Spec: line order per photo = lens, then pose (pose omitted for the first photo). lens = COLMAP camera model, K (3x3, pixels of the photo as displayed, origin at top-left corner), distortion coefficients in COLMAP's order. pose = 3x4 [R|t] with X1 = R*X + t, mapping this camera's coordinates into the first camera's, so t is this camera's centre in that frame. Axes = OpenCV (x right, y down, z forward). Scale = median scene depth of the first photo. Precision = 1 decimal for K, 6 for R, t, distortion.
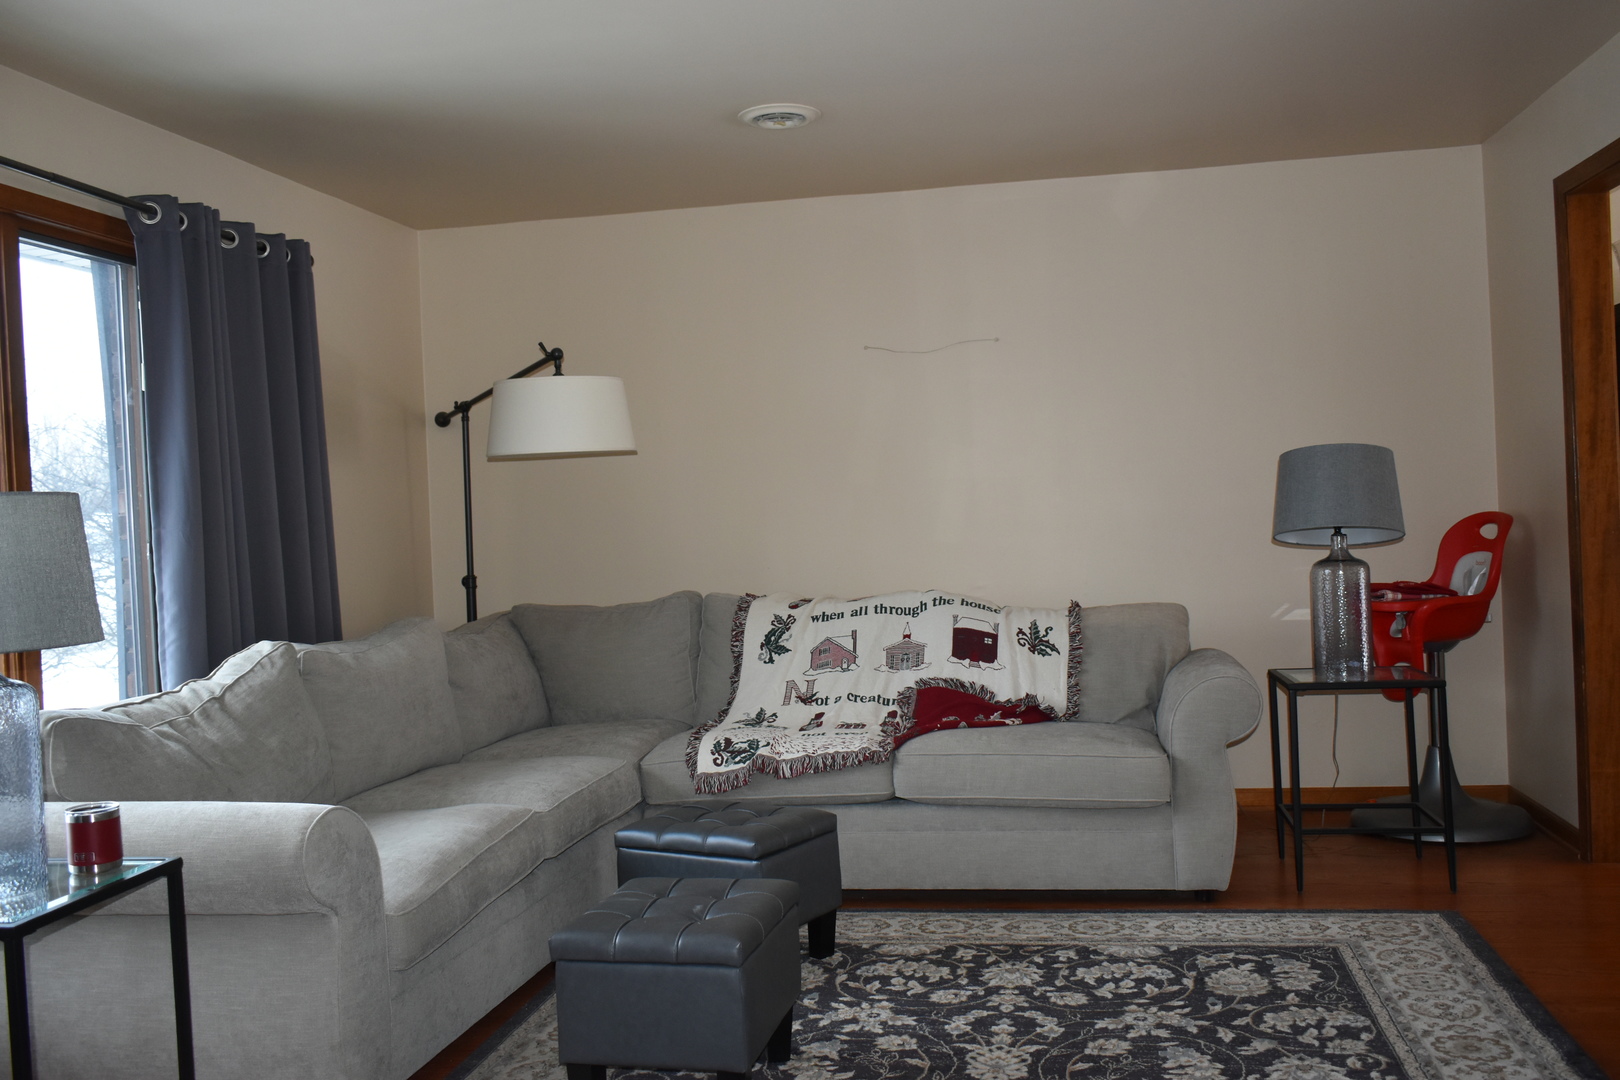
lens RADIAL K [[1458.8, 0, 810.0], [0, 1458.8, 540.0], [0, 0, 1]] dist [-0.031898, 0.014633]
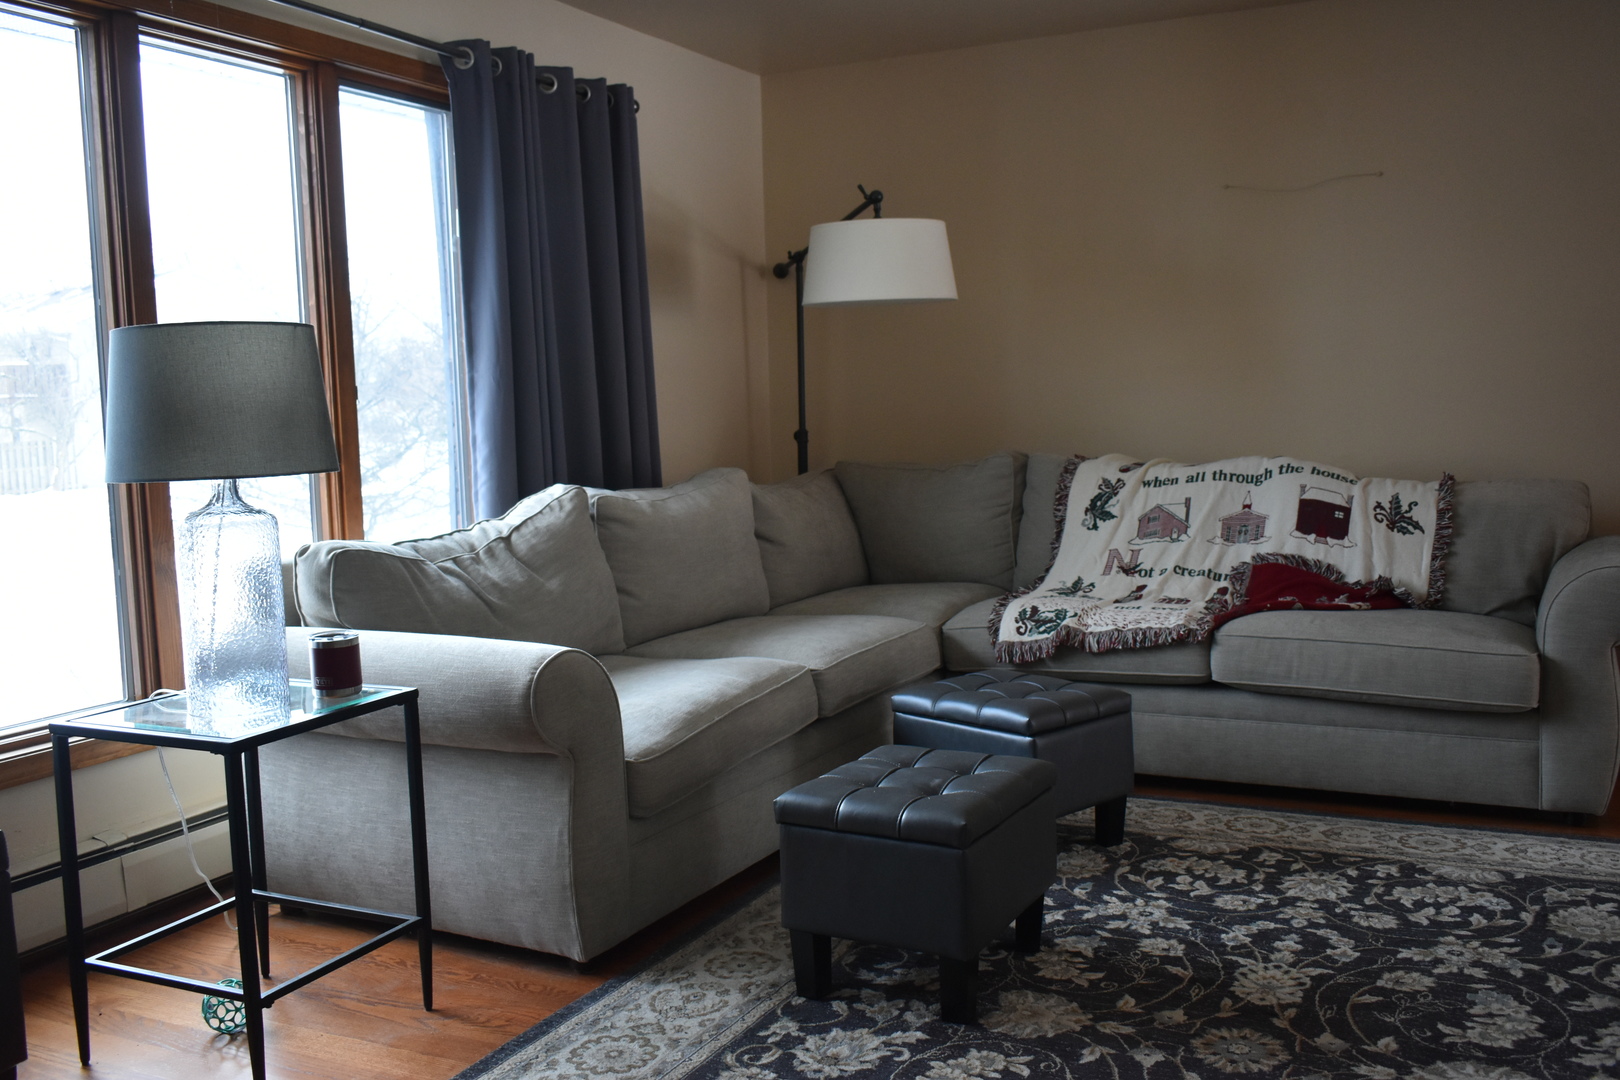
lens RADIAL K [[1458.8, 0, 810.0], [0, 1458.8, 540.0], [0, 0, 1]] dist [-0.031898, 0.014633]
pose [[0.959762, 0.043772, -0.277382, 0.075376], [-0.018765, 0.995566, 0.092175, 0.011445], [0.280187, -0.083261, 0.956328, 0.077720]]
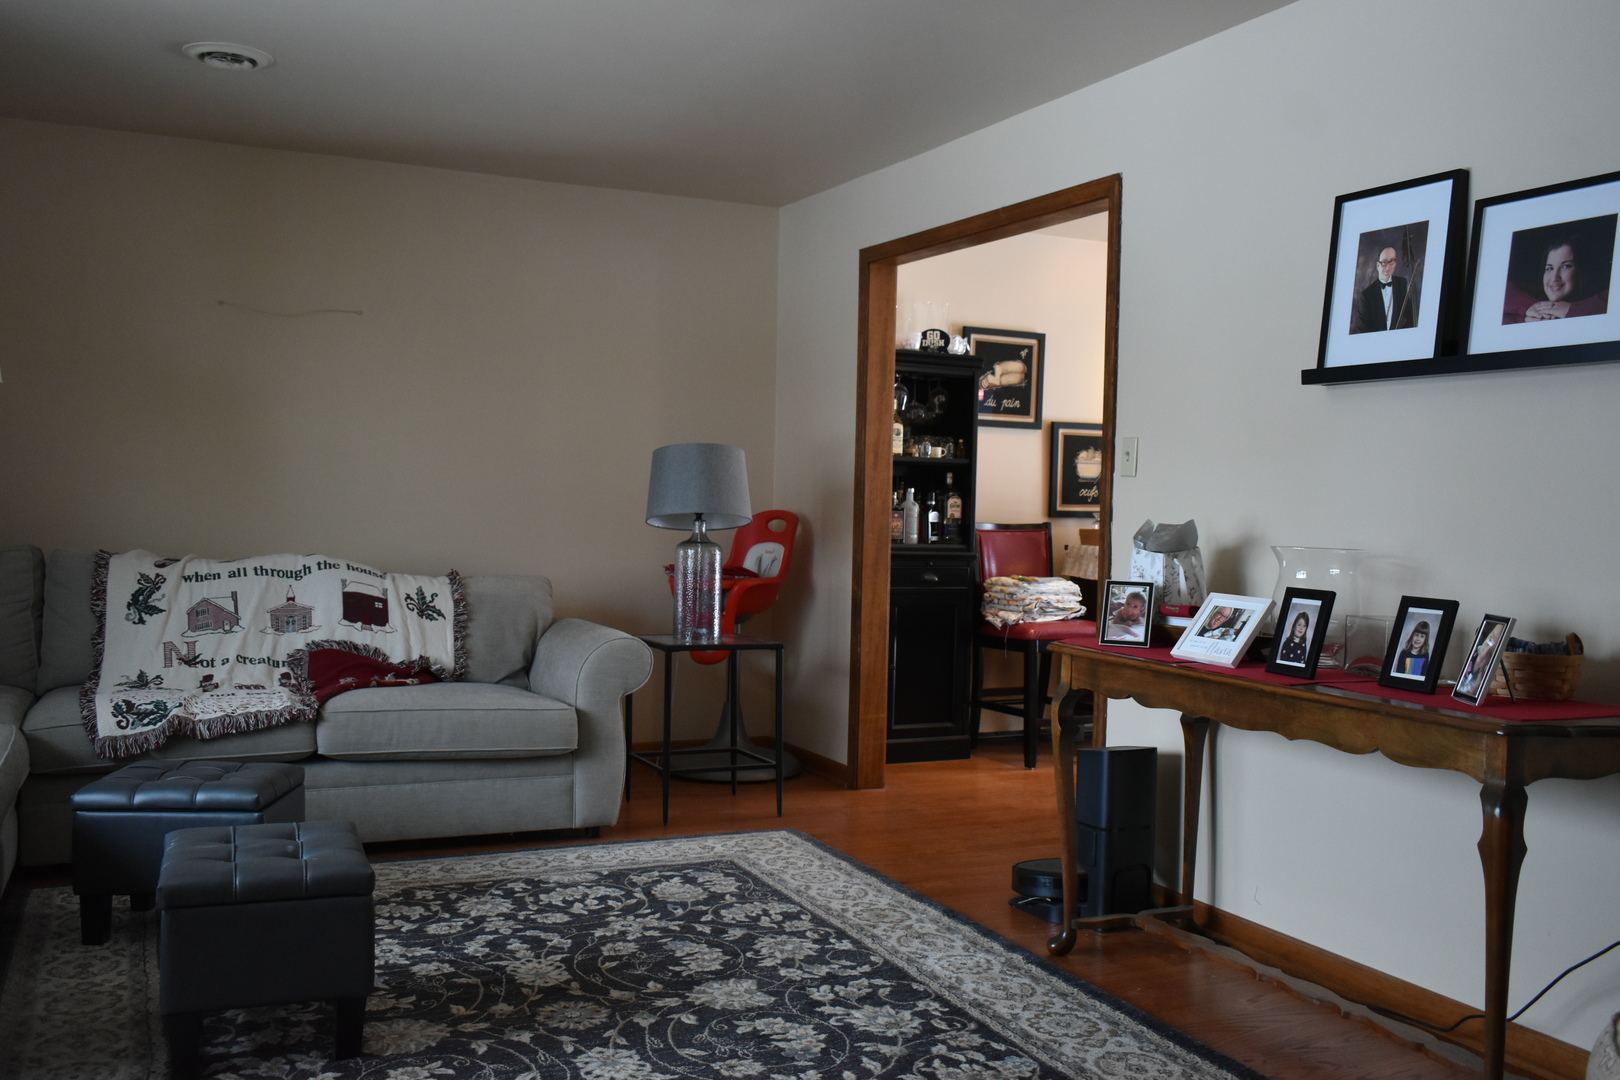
lens RADIAL K [[1458.8, 0, 810.0], [0, 1458.8, 540.0], [0, 0, 1]] dist [-0.031898, 0.014633]
pose [[0.811787, 0.049049, 0.581890, -0.295448], [-0.050868, 0.998618, -0.013211, 0.027347], [-0.581733, -0.018875, 0.813161, -0.016696]]
